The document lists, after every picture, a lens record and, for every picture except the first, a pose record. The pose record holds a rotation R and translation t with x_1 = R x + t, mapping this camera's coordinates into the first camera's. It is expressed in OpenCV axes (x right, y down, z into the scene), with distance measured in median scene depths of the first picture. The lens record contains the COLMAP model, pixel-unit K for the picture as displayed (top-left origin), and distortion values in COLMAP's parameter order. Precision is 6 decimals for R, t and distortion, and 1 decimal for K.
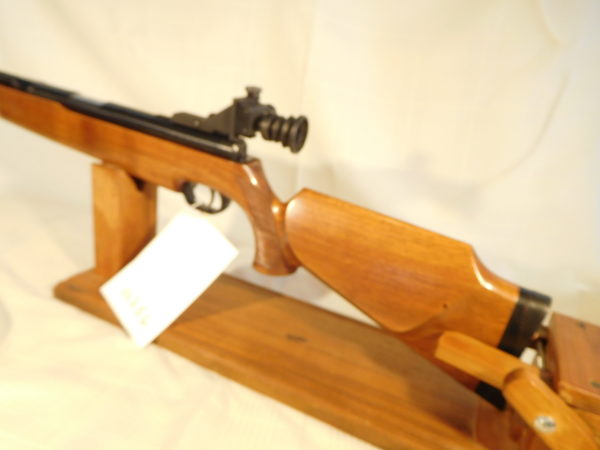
lens RADIAL K [[441.8, 0, 301.9], [0, 441.8, 225.6], [0, 0, 1]] dist [-0.008503, -0.002571]
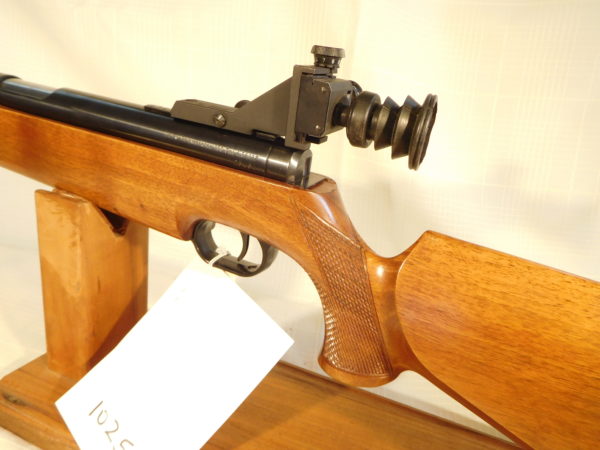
lens RADIAL K [[441.8, 0, 299.4], [0, 441.8, 225.8], [0, 0, 1]] dist [-0.008503, -0.002571]
pose [[0.998919, -0.027315, 0.037614, -0.165862], [0.028210, 0.999326, -0.023473, -0.081350], [-0.036948, 0.024509, 0.999017, 0.453157]]
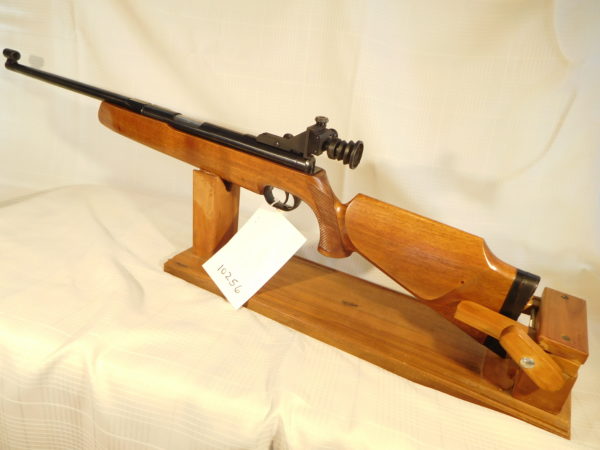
lens RADIAL K [[441.8, 0, 306.5], [0, 441.8, 226.6], [0, 0, 1]] dist [-0.008503, -0.002571]
pose [[0.998379, 0.004400, -0.056739, -0.075579], [-0.000382, 0.997503, 0.070624, -0.077621], [0.056908, -0.070487, 0.995888, -0.342862]]
